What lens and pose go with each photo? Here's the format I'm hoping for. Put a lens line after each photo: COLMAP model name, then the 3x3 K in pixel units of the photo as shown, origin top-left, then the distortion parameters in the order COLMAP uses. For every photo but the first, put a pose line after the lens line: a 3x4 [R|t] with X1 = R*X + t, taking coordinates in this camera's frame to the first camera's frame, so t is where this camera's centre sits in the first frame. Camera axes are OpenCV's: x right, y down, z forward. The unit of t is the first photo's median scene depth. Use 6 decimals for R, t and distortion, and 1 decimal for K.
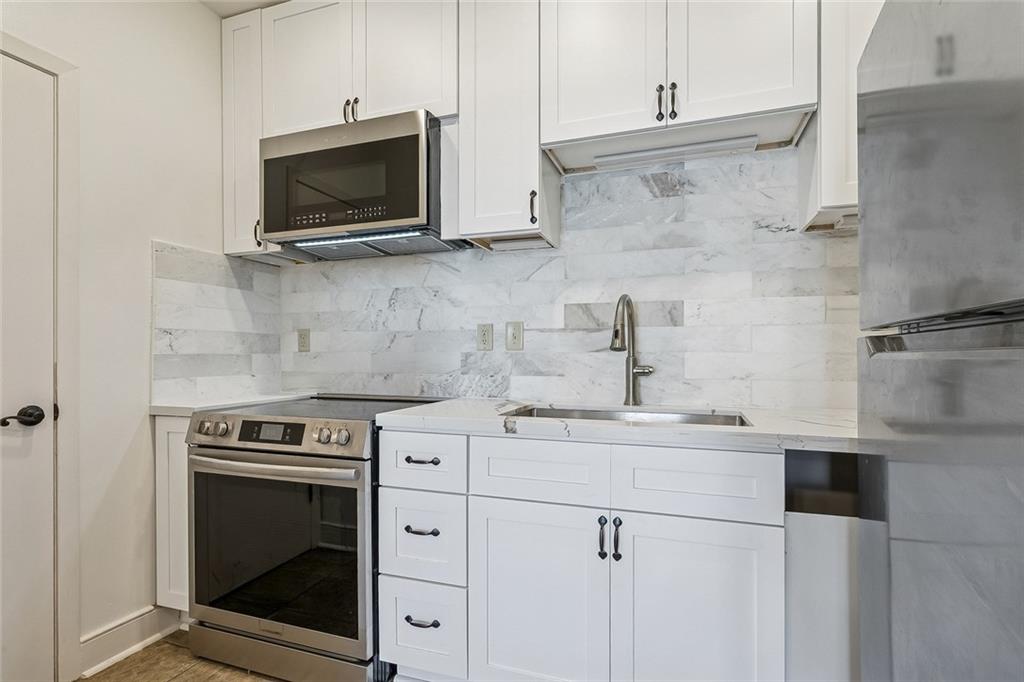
lens RADIAL K [[506.4, 0, 488.4], [0, 506.4, 354.2], [0, 0, 1]] dist [0.005068, -0.000181]
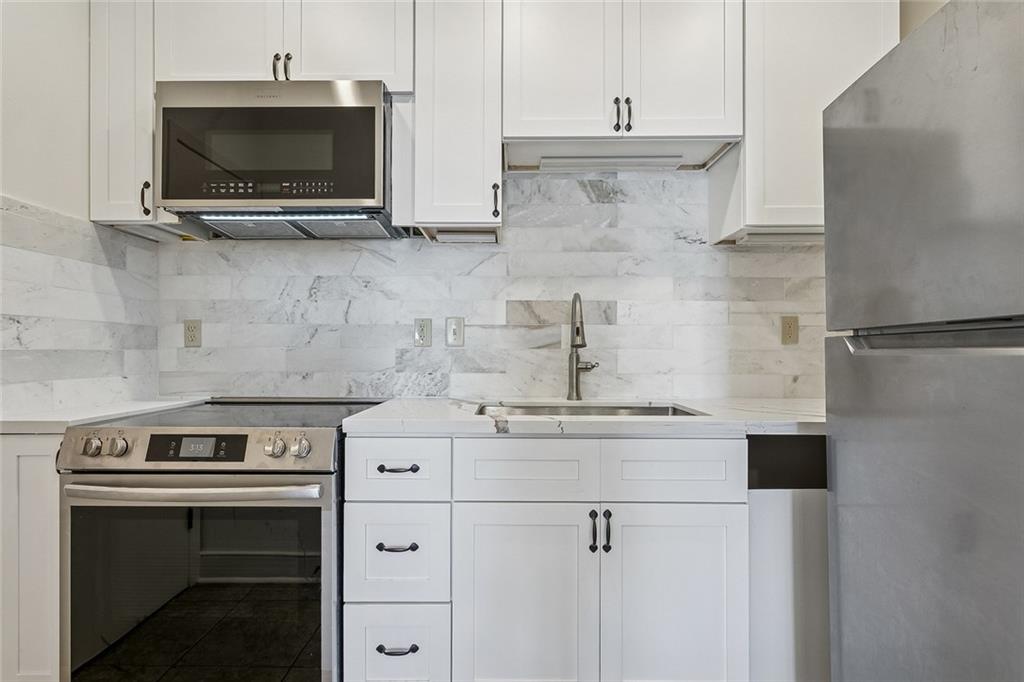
lens RADIAL K [[506.4, 0, 495.9], [0, 506.4, 345.6], [0, 0, 1]] dist [0.005068, -0.000181]
pose [[0.943786, 0.004795, 0.330521, -0.217080], [-0.001331, 0.999942, -0.010704, 0.000690], [-0.330554, 0.009662, 0.943738, 0.074412]]
